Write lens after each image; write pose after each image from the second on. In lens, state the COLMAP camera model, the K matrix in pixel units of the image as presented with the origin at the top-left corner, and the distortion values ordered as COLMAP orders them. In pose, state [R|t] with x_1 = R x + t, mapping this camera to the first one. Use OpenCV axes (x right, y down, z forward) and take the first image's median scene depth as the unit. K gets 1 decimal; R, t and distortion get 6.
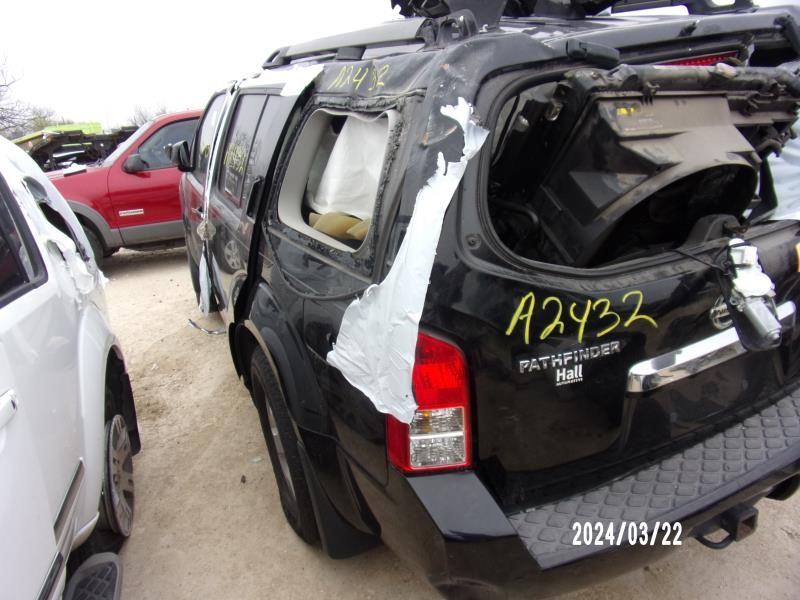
lens RADIAL K [[573.2, 0, 400.0], [0, 573.2, 300.0], [0, 0, 1]] dist [-0.044212, 0.032005]
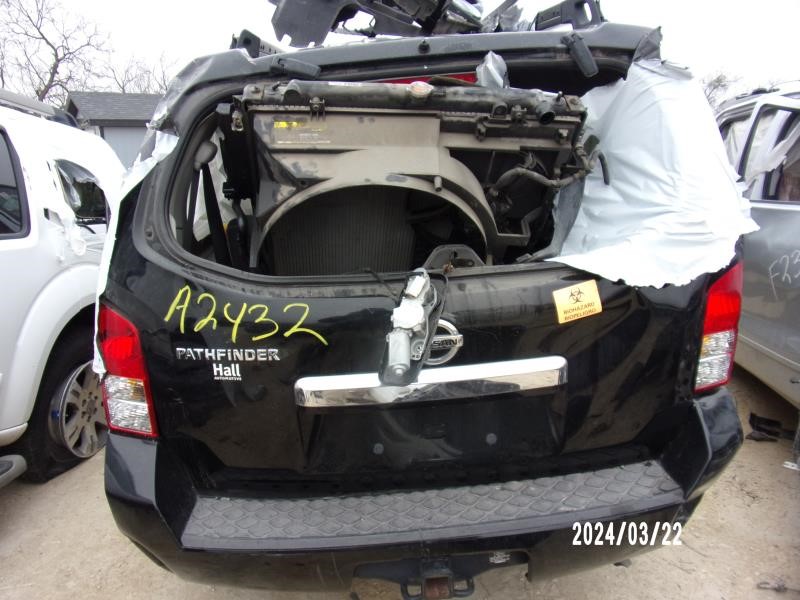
lens RADIAL K [[573.2, 0, 400.0], [0, 573.2, 300.0], [0, 0, 1]] dist [-0.044212, 0.032005]
pose [[0.929662, 0.158218, -0.332711, 0.933787], [-0.168432, 0.985711, -0.001885, -0.050839], [0.327659, 0.057792, 0.943027, 0.109250]]
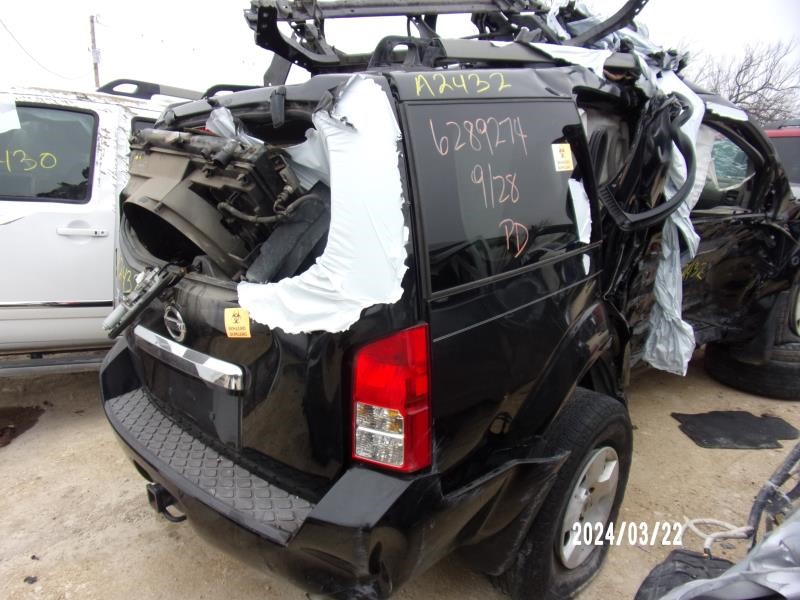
lens RADIAL K [[573.2, 0, 400.0], [0, 573.2, 300.0], [0, 0, 1]] dist [-0.044212, 0.032005]
pose [[0.417145, 0.335418, -0.844680, 2.036733], [-0.337123, 0.920206, 0.198921, -0.505207], [0.844001, 0.201782, 0.496936, 0.886832]]
